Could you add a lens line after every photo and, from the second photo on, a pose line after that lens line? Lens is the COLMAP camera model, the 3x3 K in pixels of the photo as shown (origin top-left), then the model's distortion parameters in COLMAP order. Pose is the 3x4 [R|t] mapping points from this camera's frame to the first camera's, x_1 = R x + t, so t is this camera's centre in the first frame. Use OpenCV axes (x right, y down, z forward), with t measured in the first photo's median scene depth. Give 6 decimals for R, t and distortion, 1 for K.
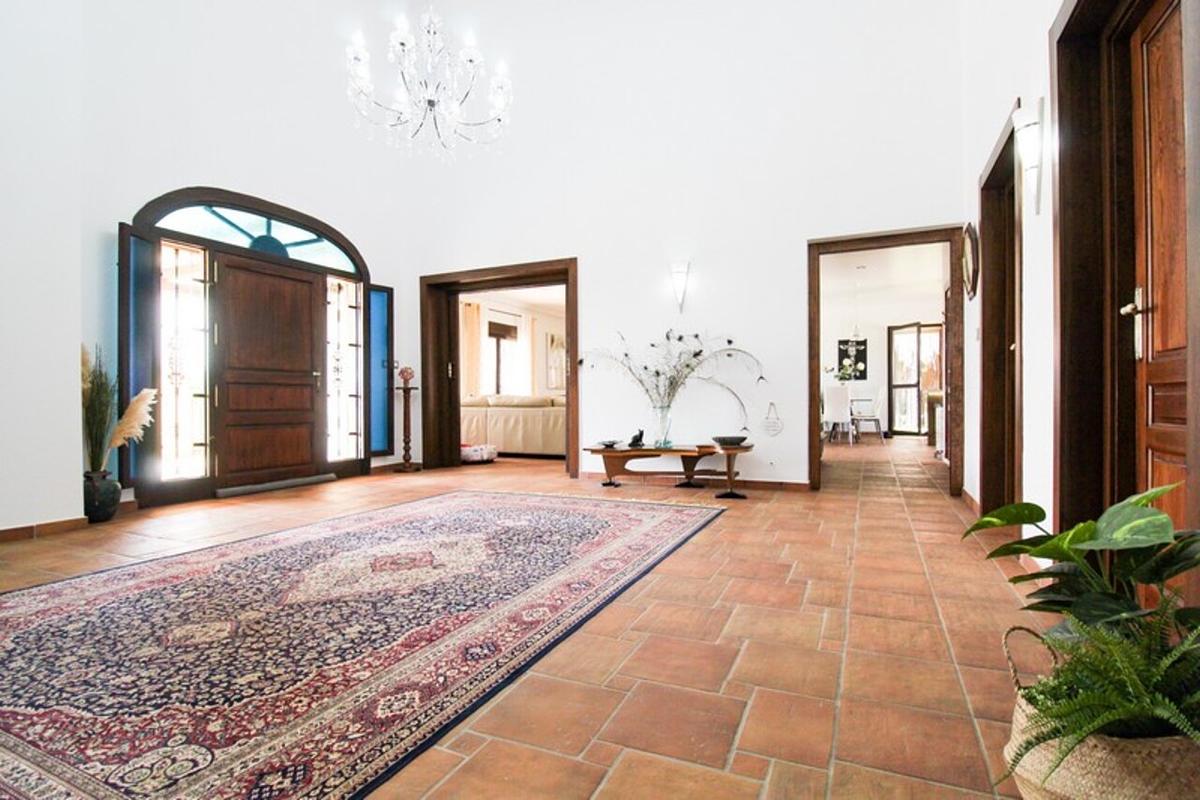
lens RADIAL K [[568.2, 0, 604.2], [0, 568.2, 400.8], [0, 0, 1]] dist [-0.008040, -0.003983]
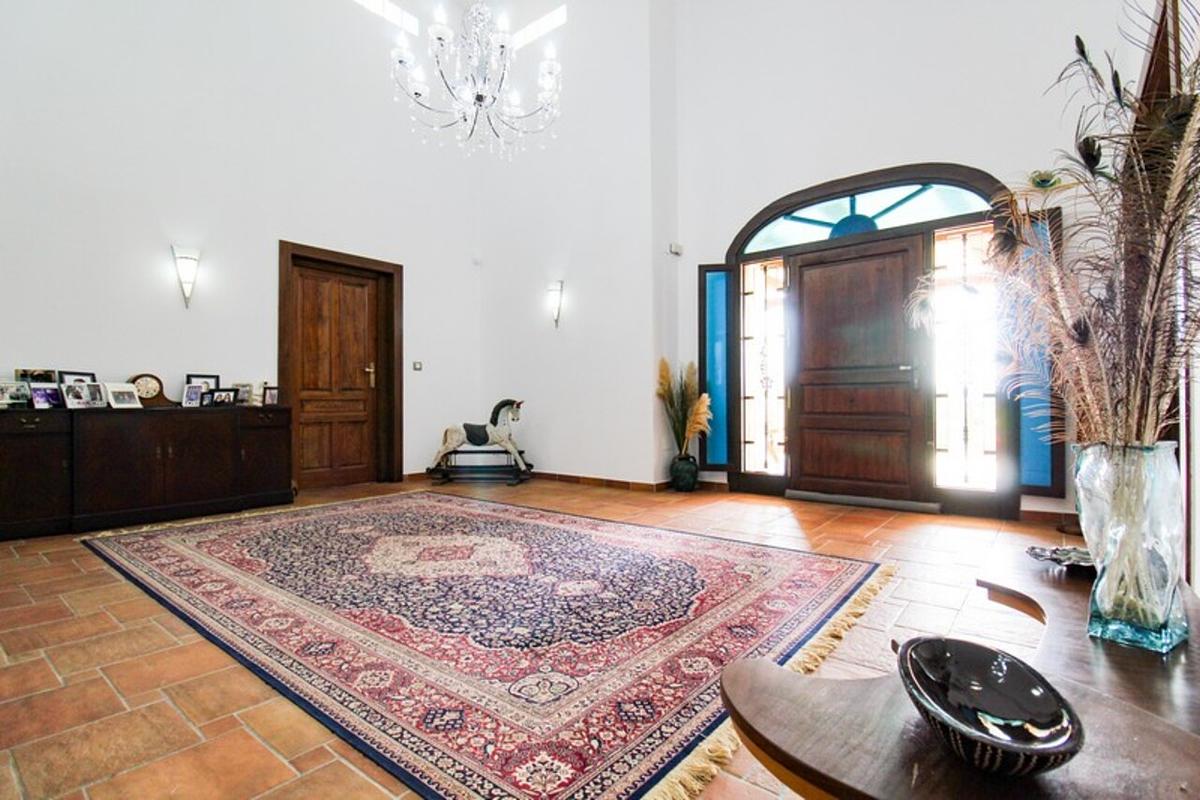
lens RADIAL K [[568.2, 0, 629.1], [0, 568.2, 397.1], [0, 0, 1]] dist [-0.008040, -0.003983]
pose [[-0.211806, -0.002160, -0.977309, 0.355614], [0.000876, 0.999997, -0.002400, -0.007160], [0.977311, -0.001365, -0.211803, 0.882226]]
